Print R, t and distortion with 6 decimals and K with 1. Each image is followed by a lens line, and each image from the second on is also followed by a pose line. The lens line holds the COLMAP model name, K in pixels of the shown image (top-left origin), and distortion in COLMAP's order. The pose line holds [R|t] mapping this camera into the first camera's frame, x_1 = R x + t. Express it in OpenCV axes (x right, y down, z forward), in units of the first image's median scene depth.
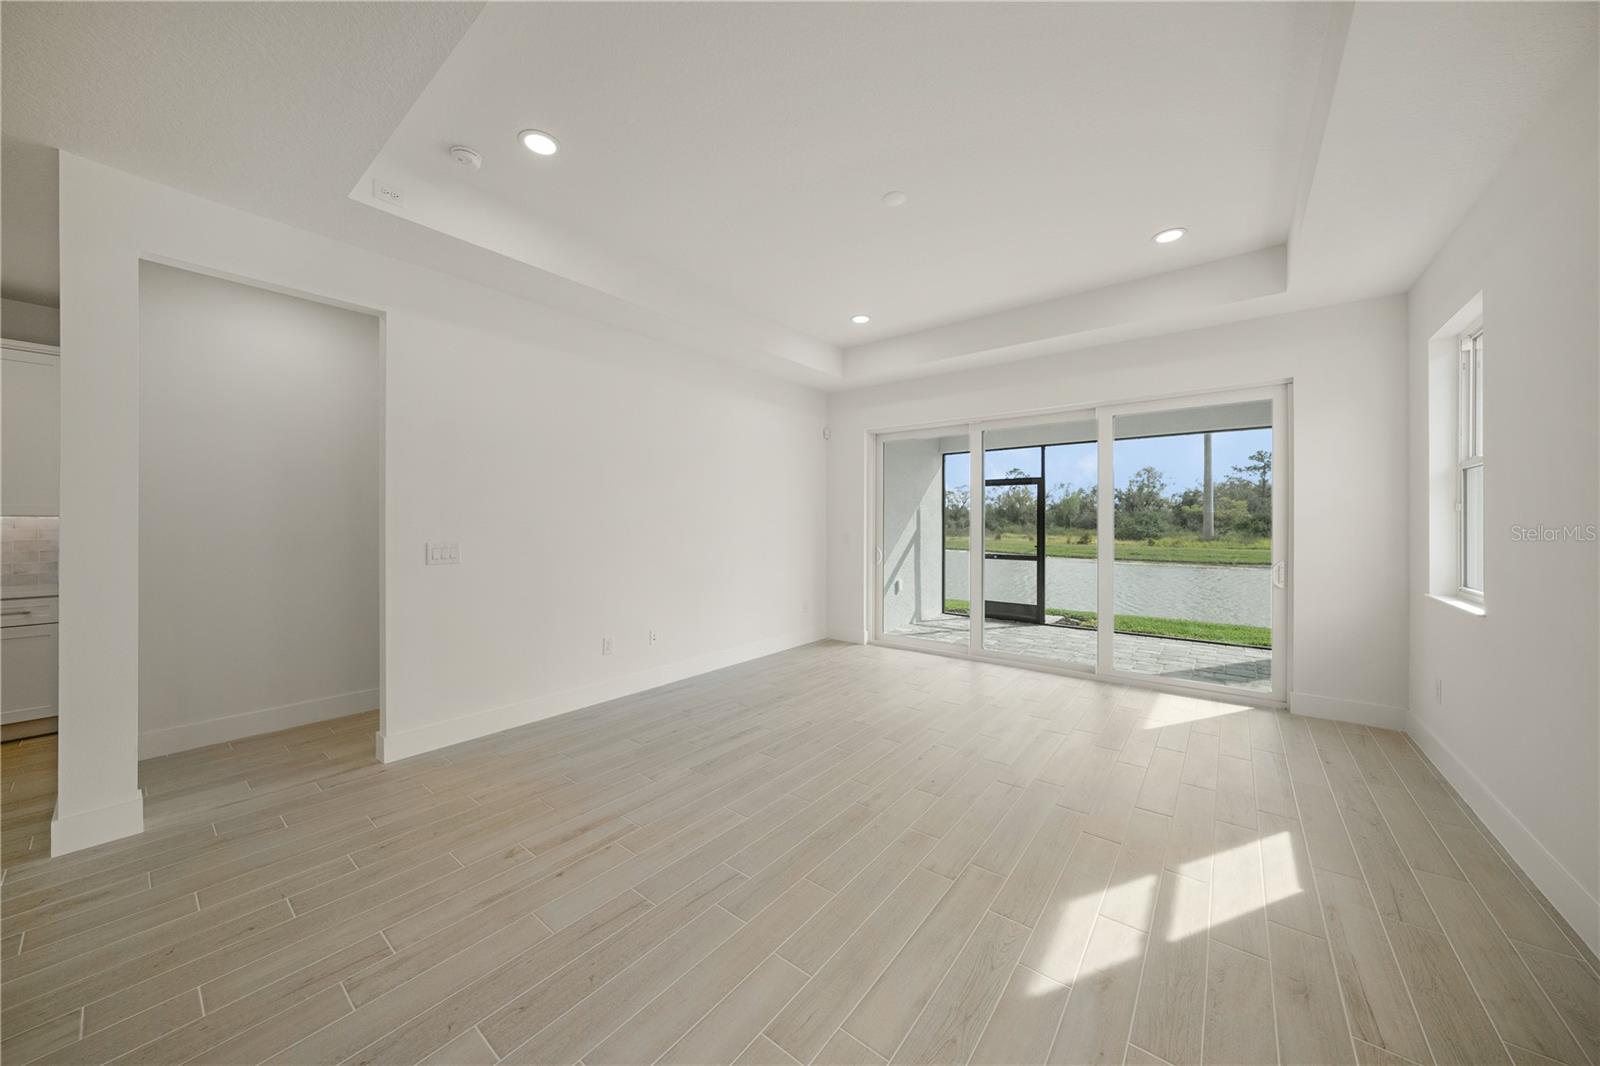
lens RADIAL K [[549.2, 0, 803.0], [0, 549.2, 526.0], [0, 0, 1]] dist [0.003042, -0.001646]
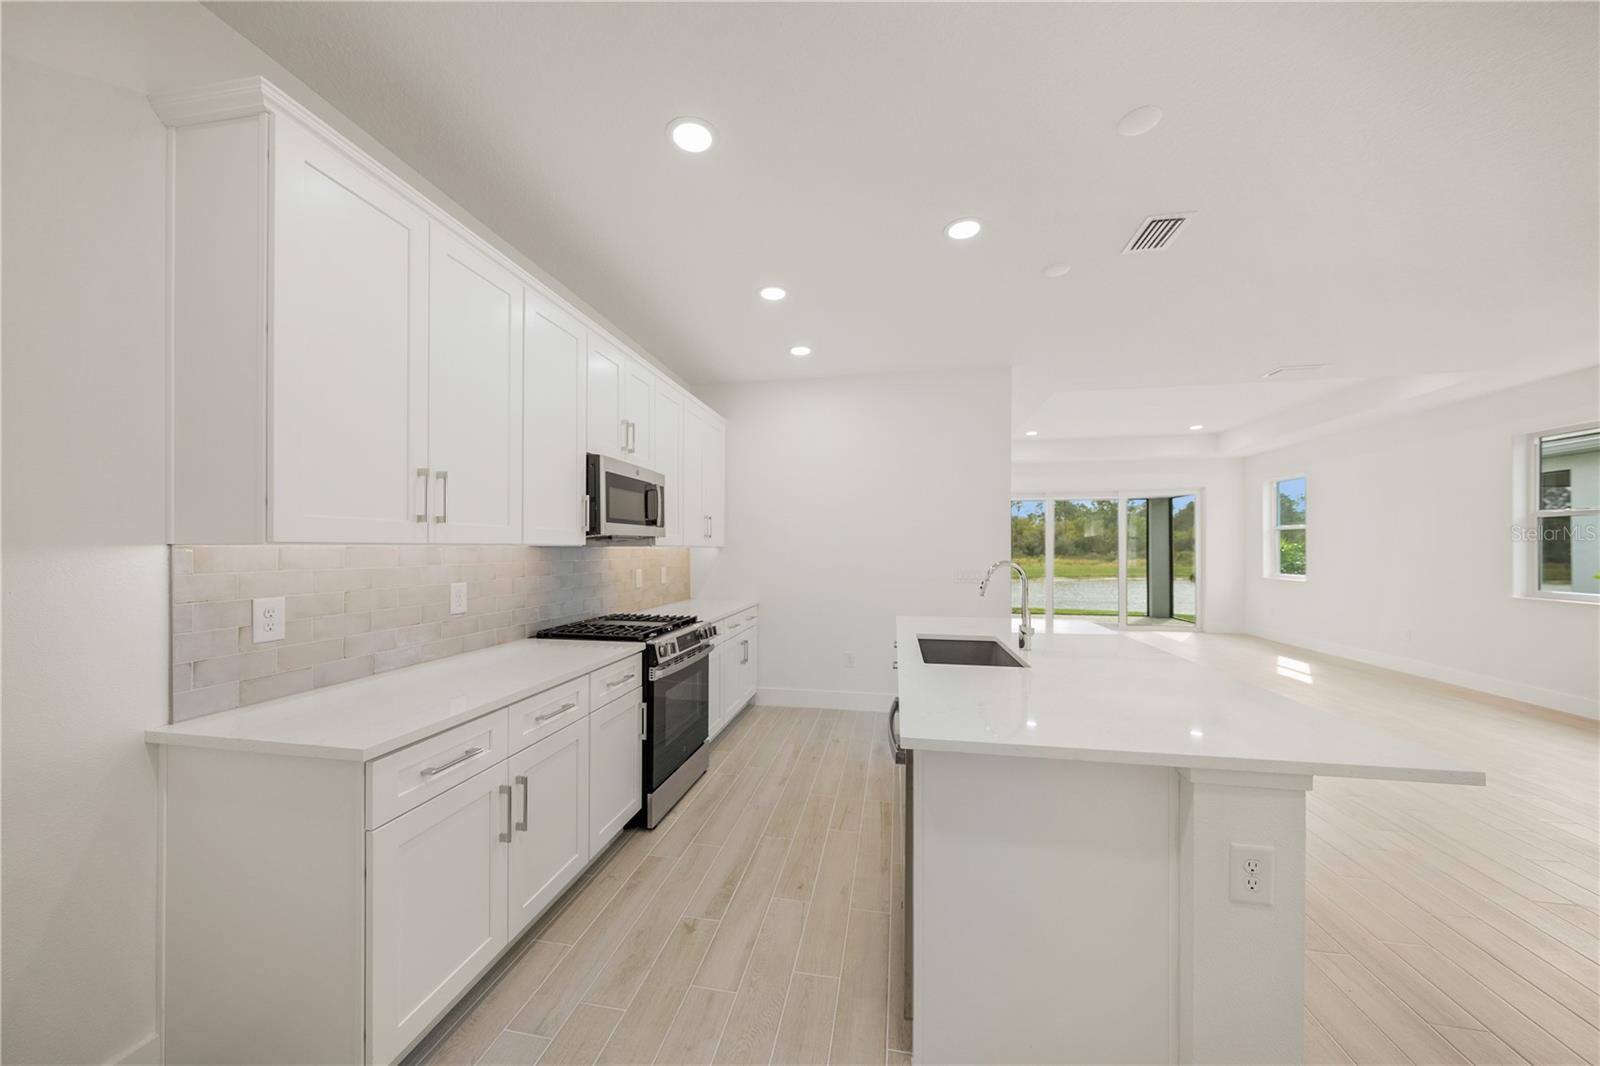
lens RADIAL K [[549.2, 0, 793.8], [0, 549.2, 548.0], [0, 0, 1]] dist [0.003042, -0.001646]
pose [[0.886996, -0.000524, 0.461776, -0.825057], [0.003091, 0.999984, -0.004803, -0.004123], [-0.461766, 0.005687, 0.886983, -0.117578]]
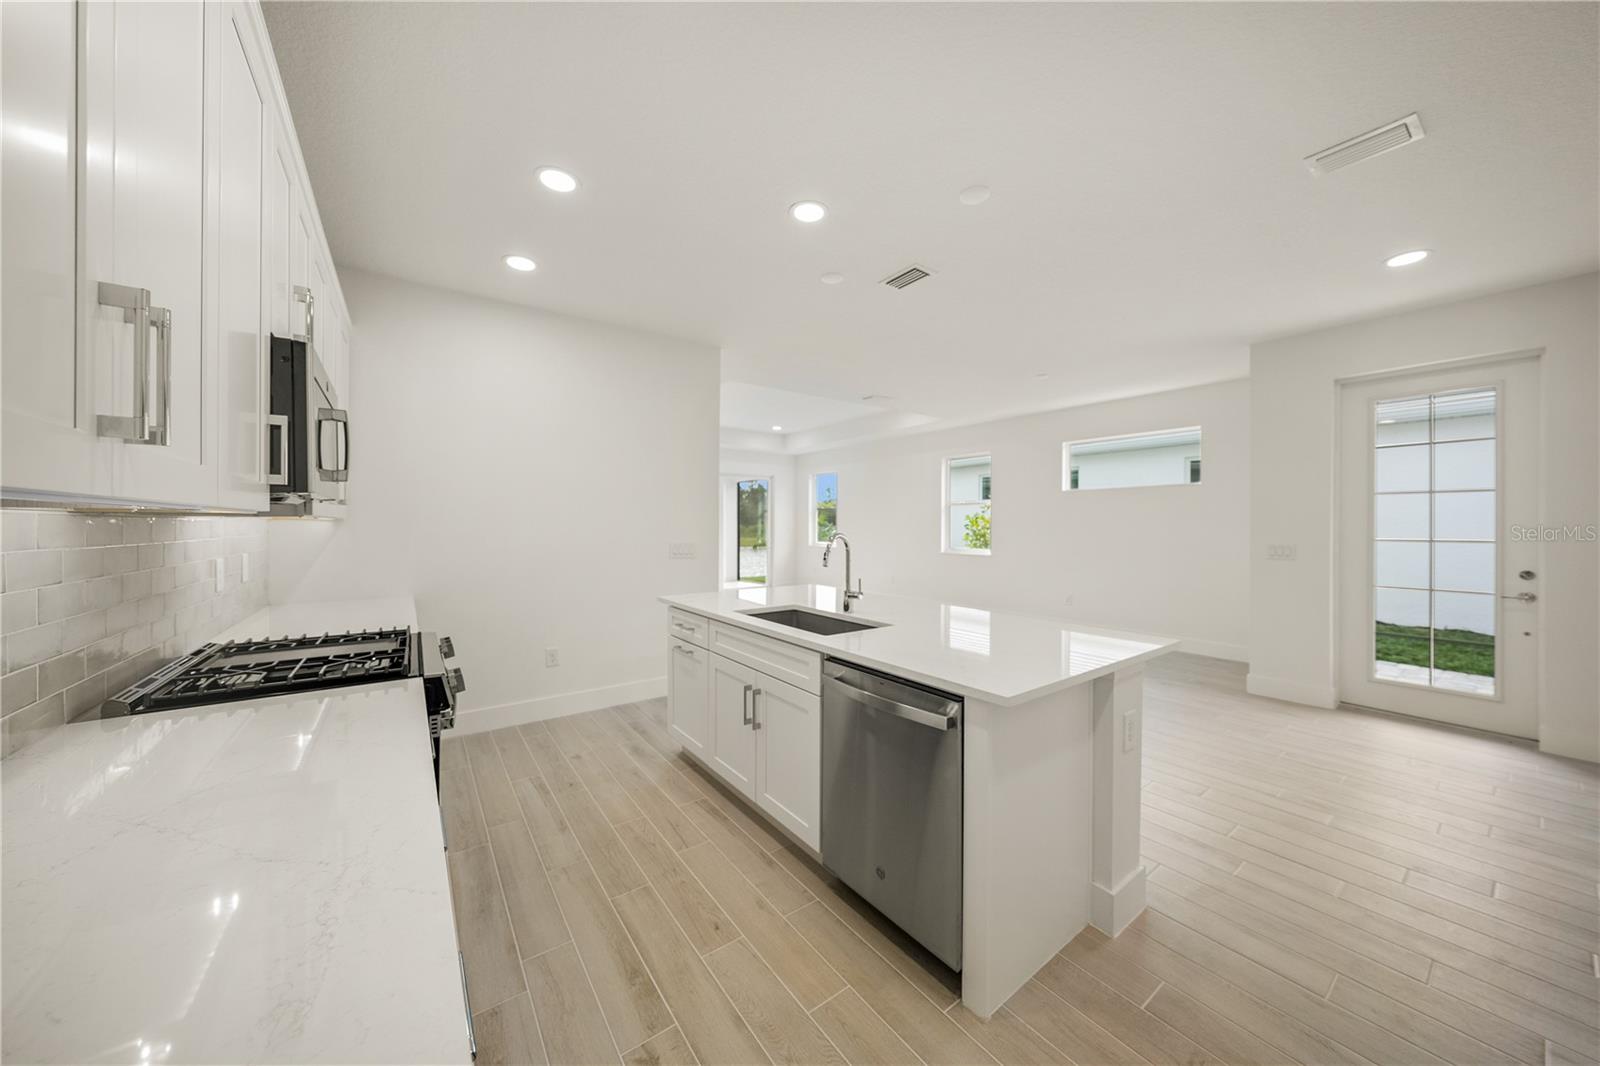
lens RADIAL K [[549.2, 0, 805.3], [0, 549.2, 523.9], [0, 0, 1]] dist [0.003042, -0.001646]
pose [[0.266577, 0.000343, 0.963814, -0.908000], [0.004530, 0.999988, -0.001609, -0.003014], [-0.963803, 0.004795, 0.266572, 0.033105]]
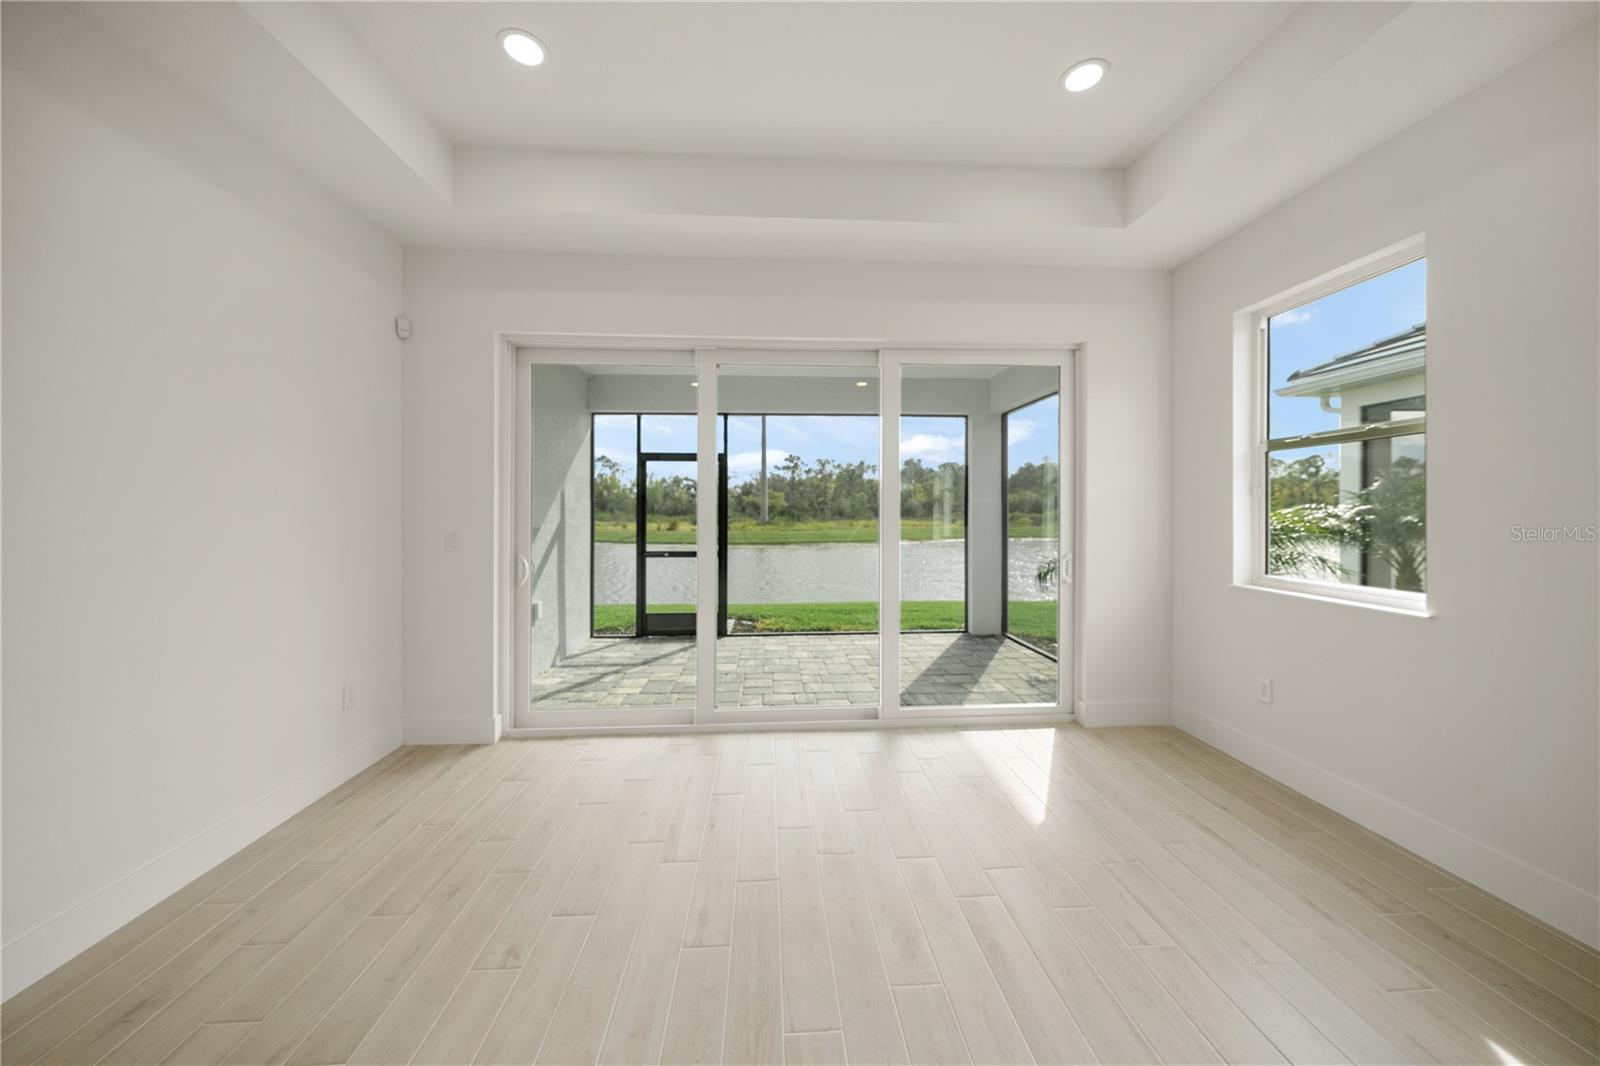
lens RADIAL K [[549.2, 0, 798.9], [0, 549.2, 507.2], [0, 0, 1]] dist [0.003042, -0.001646]
pose [[0.750915, 0.001496, 0.660397, -0.012805], [0.006489, 0.999932, -0.009643, -0.000931], [-0.660367, 0.011527, 0.750854, 0.314994]]
